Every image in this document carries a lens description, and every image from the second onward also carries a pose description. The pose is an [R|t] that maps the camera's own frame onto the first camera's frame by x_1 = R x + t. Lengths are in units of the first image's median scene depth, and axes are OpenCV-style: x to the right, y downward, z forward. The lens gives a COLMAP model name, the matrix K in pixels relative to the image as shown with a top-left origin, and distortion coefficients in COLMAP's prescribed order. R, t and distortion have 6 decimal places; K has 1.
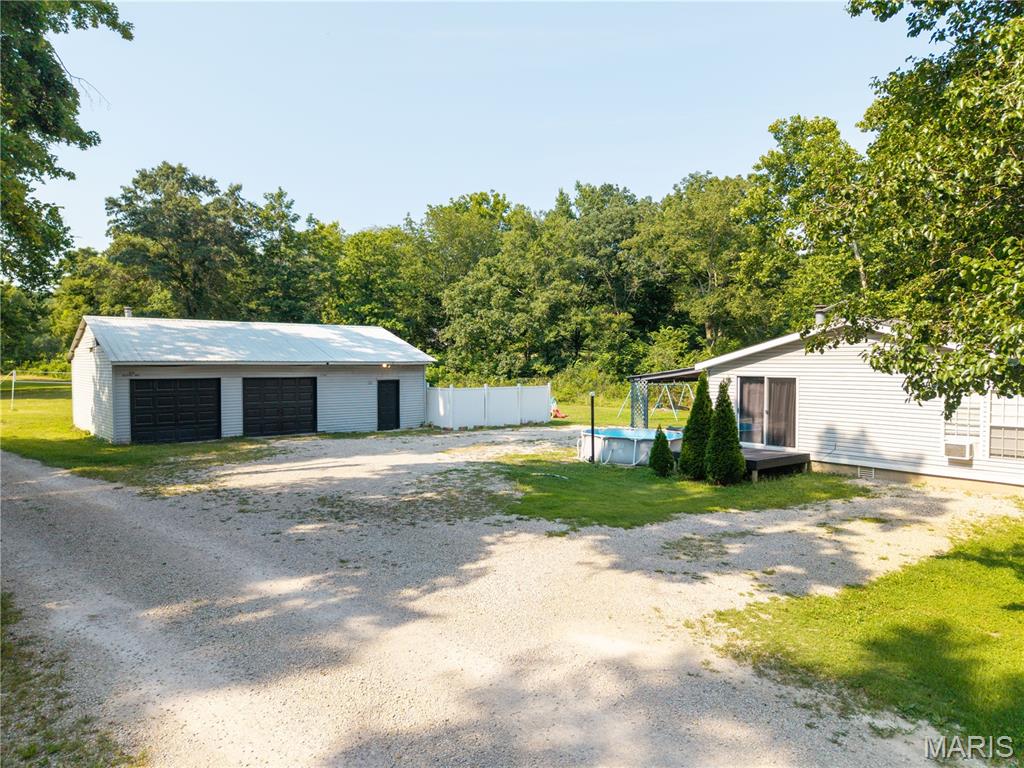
lens RADIAL K [[682.8, 0, 511.9], [0, 682.8, 384.0], [0, 0, 1]] dist [0.035725, -0.042730]
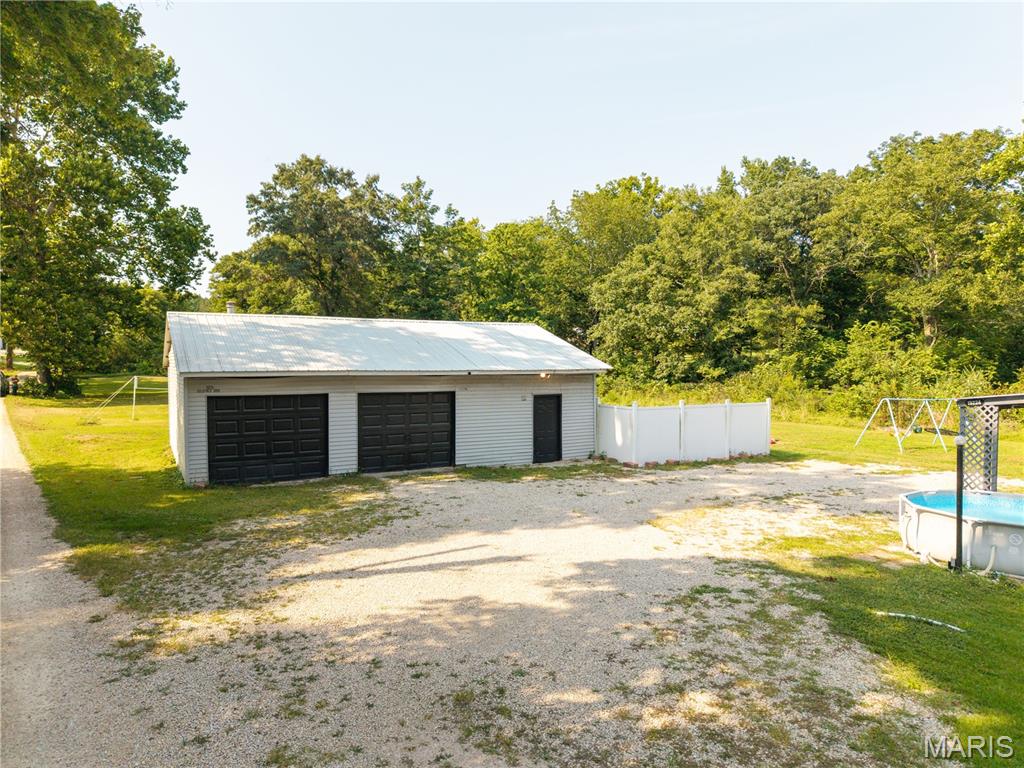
lens RADIAL K [[682.8, 0, 515.4], [0, 682.8, 383.4], [0, 0, 1]] dist [0.035725, -0.042730]
pose [[0.981984, 0.005653, -0.188879, -0.033637], [-0.005686, 0.999984, 0.000369, -0.007931], [0.188878, 0.000712, 0.982000, 0.119508]]
